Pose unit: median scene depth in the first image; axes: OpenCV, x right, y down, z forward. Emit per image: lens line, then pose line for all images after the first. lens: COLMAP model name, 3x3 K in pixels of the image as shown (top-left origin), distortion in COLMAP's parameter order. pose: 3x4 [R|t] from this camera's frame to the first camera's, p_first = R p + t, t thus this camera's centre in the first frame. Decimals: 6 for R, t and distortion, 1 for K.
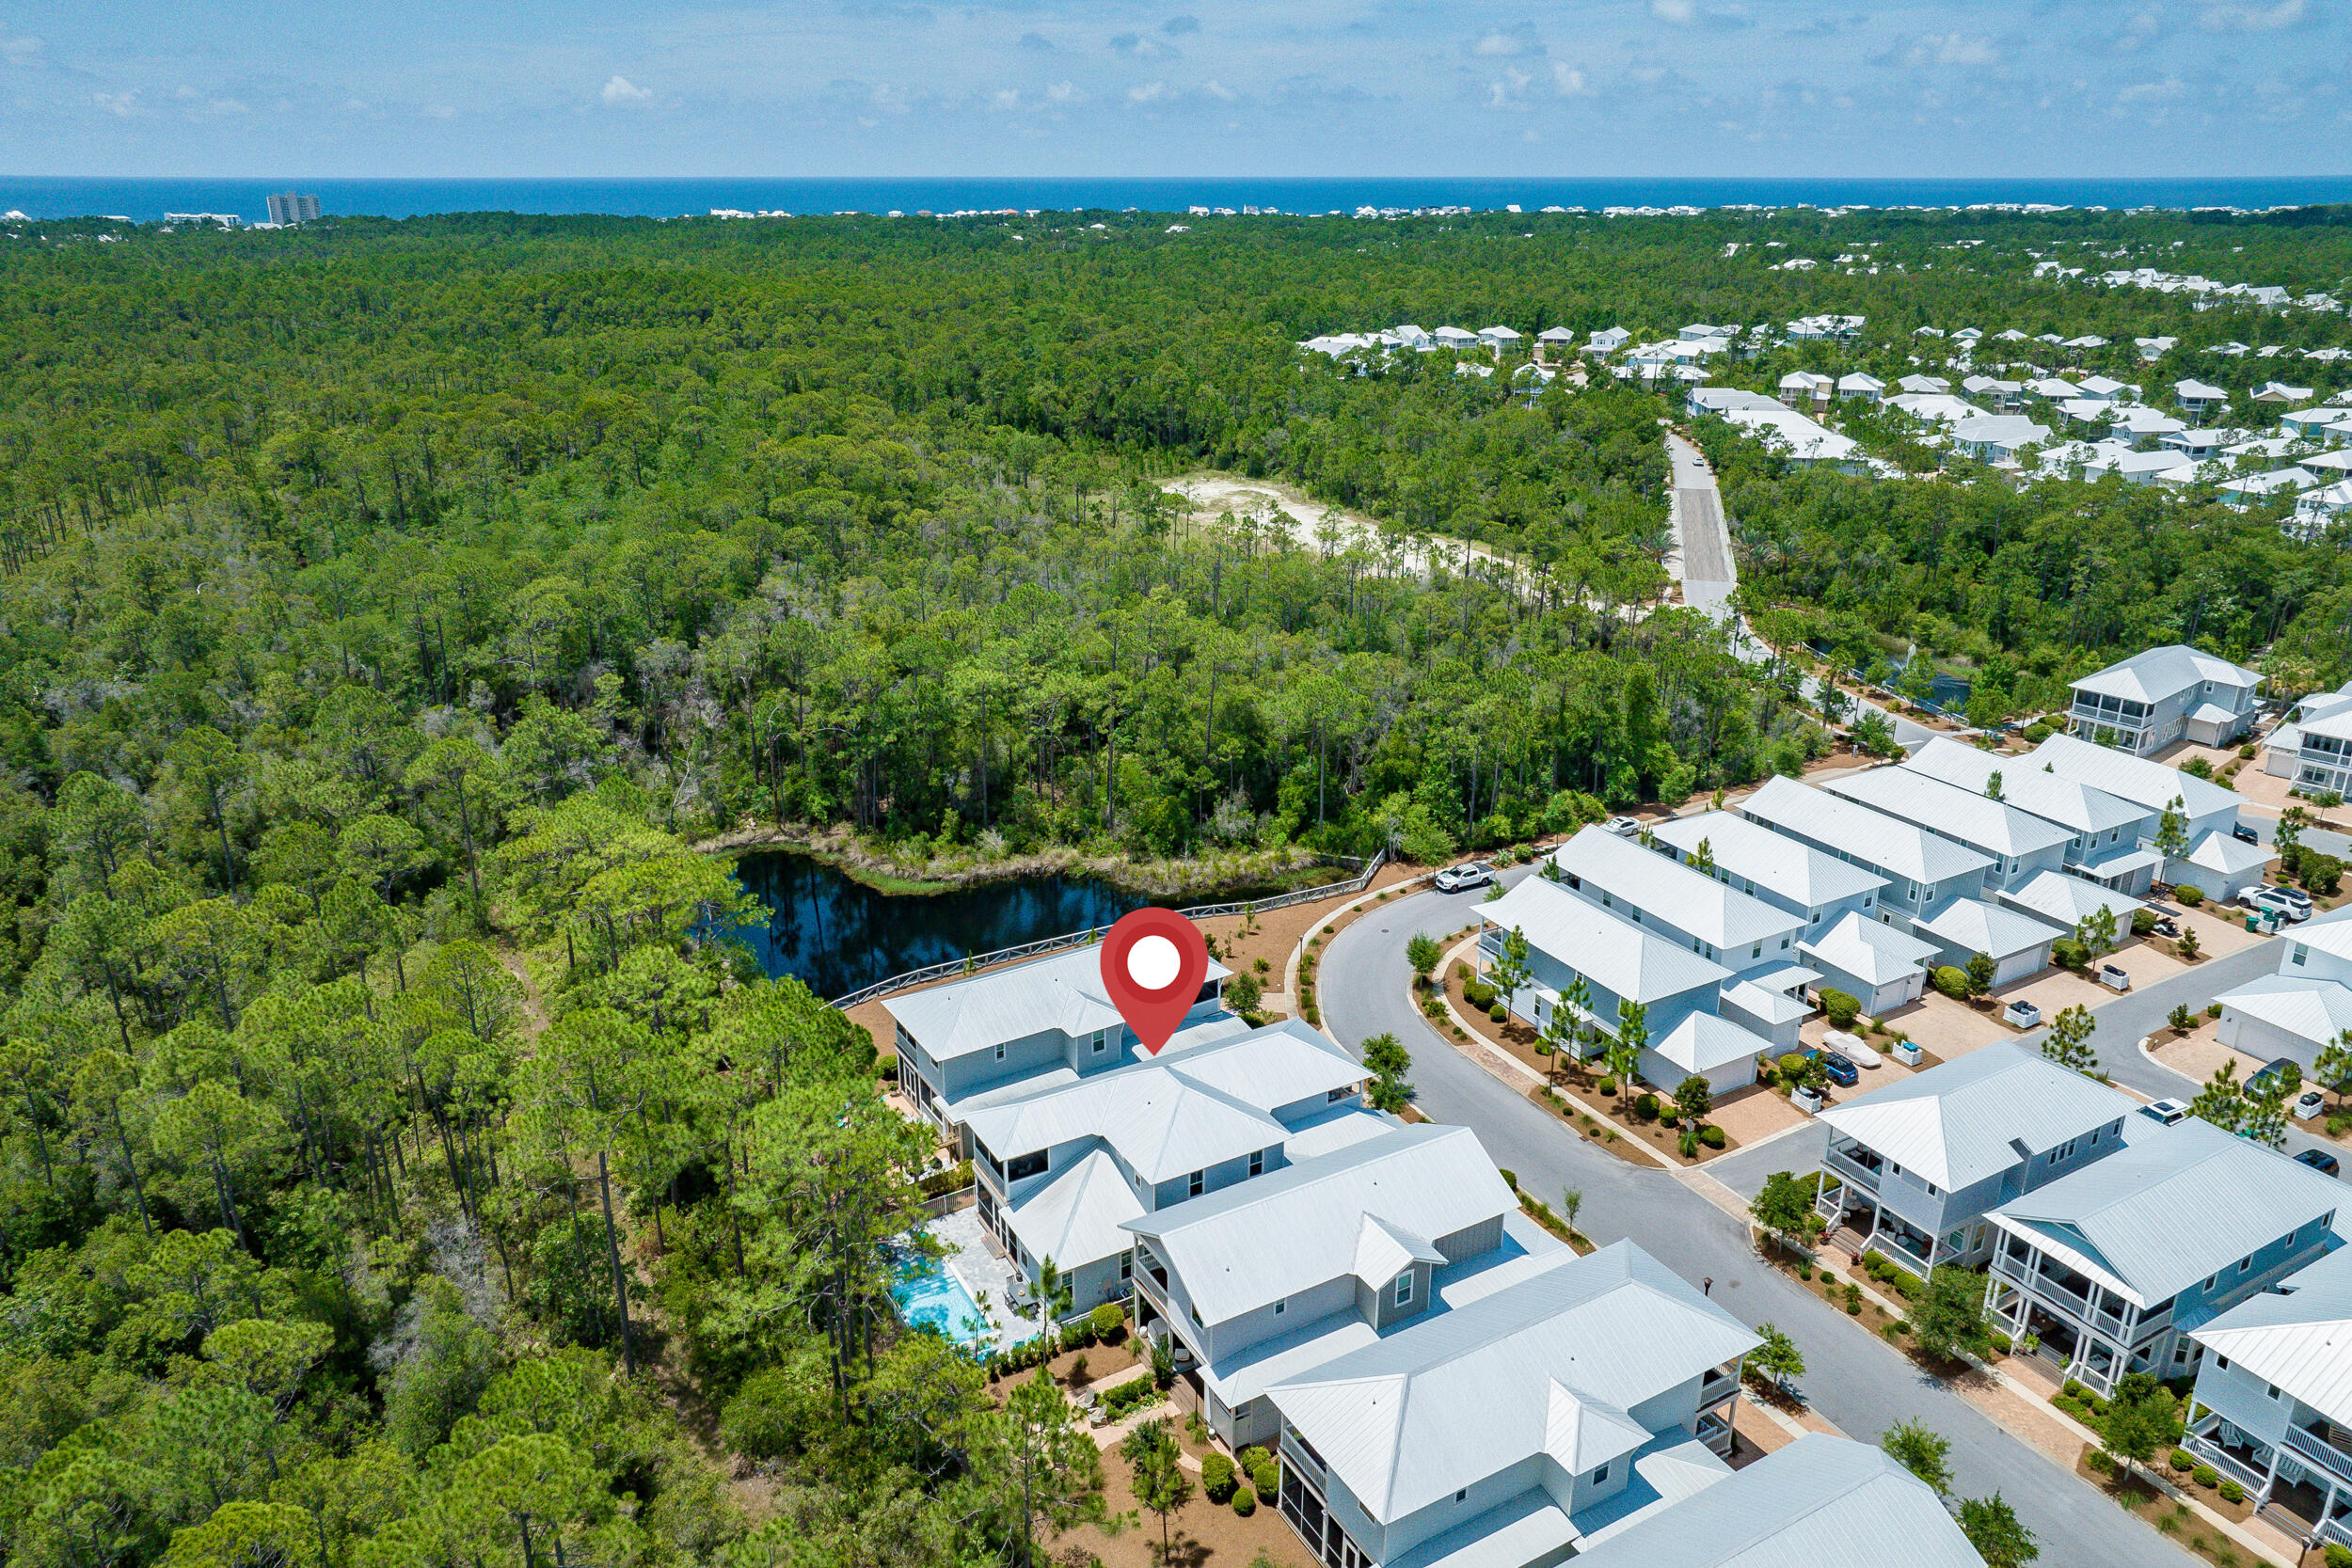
lens RADIAL K [[1621.4, 0, 1174.6], [0, 1621.4, 776.3], [0, 0, 1]] dist [-0.027312, -0.002301]
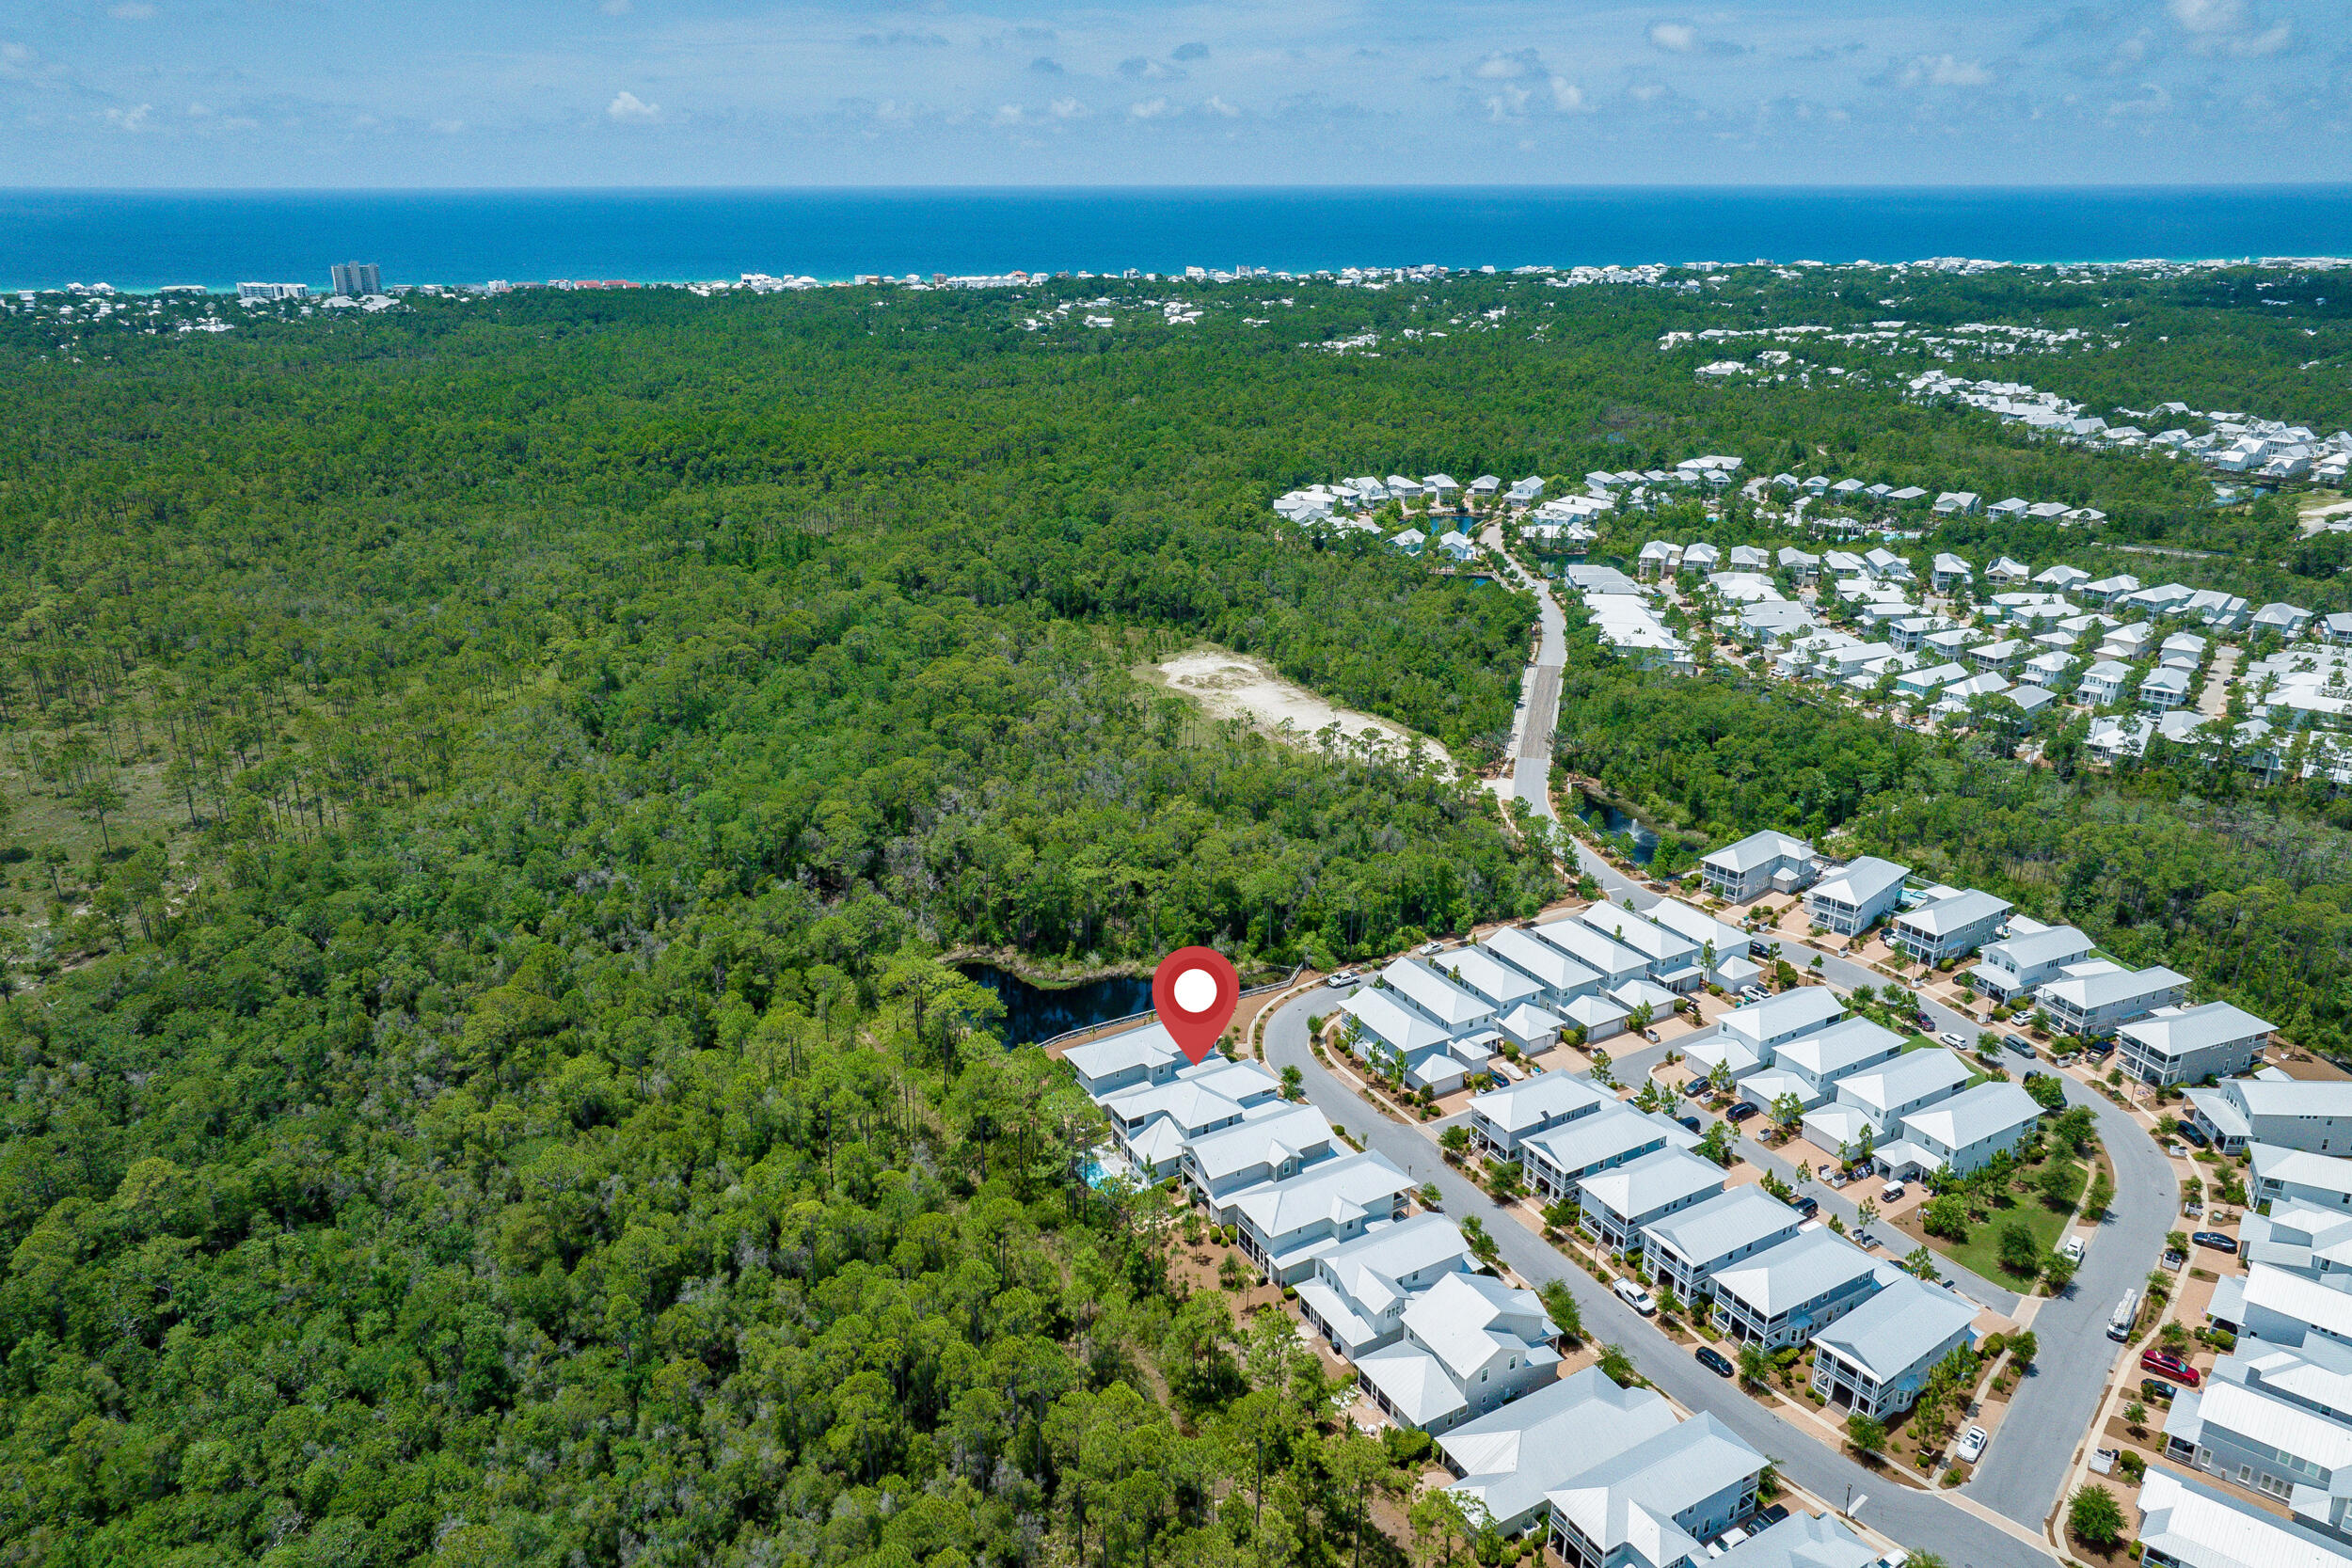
lens RADIAL K [[1621.4, 0, 1174.6], [0, 1621.4, 776.3], [0, 0, 1]] dist [-0.027312, -0.002301]
pose [[0.999995, -0.001991, 0.002648, -0.027461], [0.001991, 0.999998, -0.000200, -0.195668], [-0.002648, 0.000205, 0.999996, -1.007028]]
